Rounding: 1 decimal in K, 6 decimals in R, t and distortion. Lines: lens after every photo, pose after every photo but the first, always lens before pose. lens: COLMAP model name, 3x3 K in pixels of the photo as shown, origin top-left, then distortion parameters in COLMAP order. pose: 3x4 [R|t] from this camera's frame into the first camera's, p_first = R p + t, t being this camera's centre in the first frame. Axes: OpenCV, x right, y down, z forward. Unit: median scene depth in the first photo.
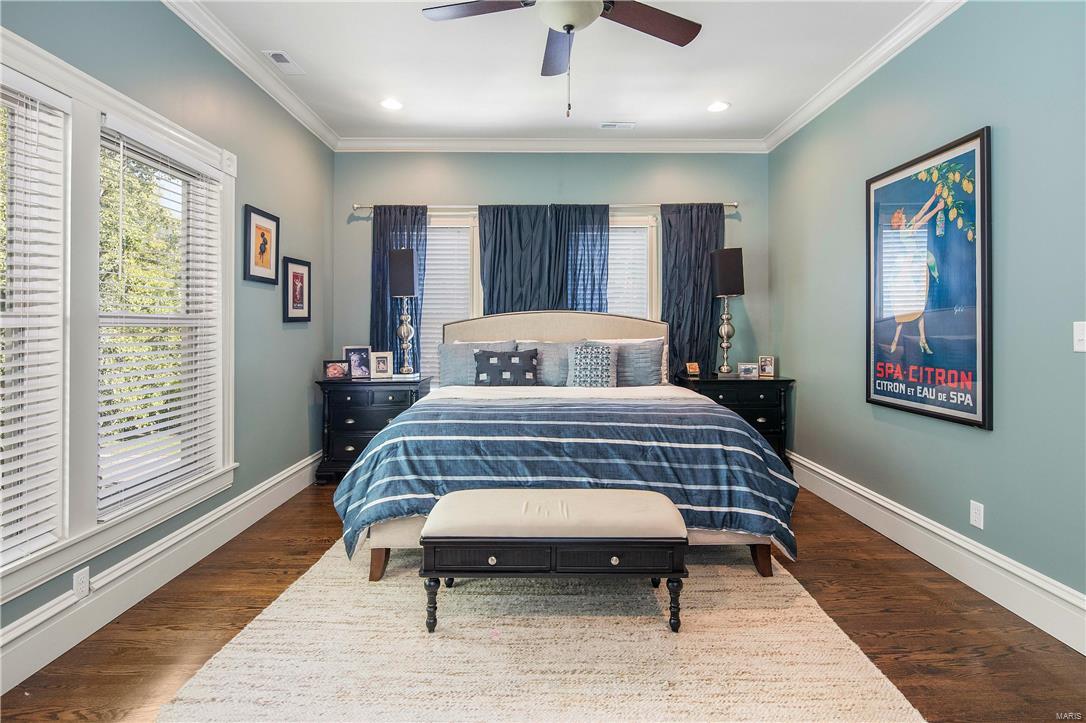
lens RADIAL K [[532.3, 0, 536.3], [0, 532.3, 323.8], [0, 0, 1]] dist [0.002328, -0.002915]
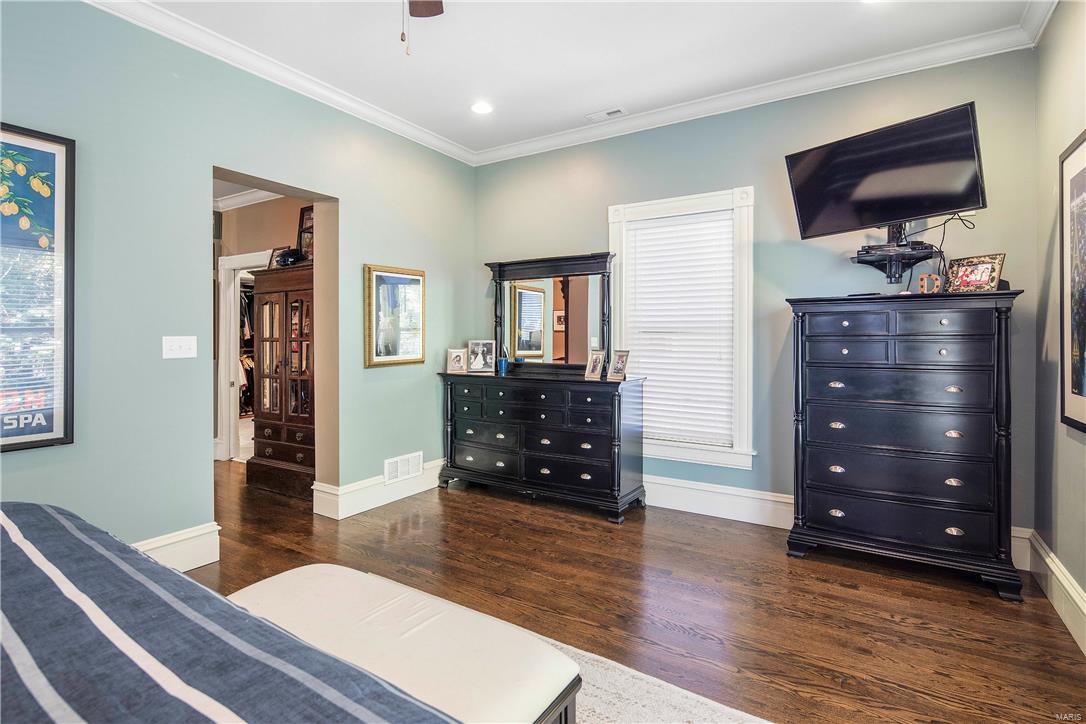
lens RADIAL K [[532.3, 0, 543.3], [0, 532.3, 352.1], [0, 0, 1]] dist [0.002328, -0.002915]
pose [[-0.843412, -0.014210, 0.537079, -0.415014], [-0.004644, 0.999806, 0.019160, 0.004335], [-0.537247, 0.013665, -0.843315, 1.297151]]
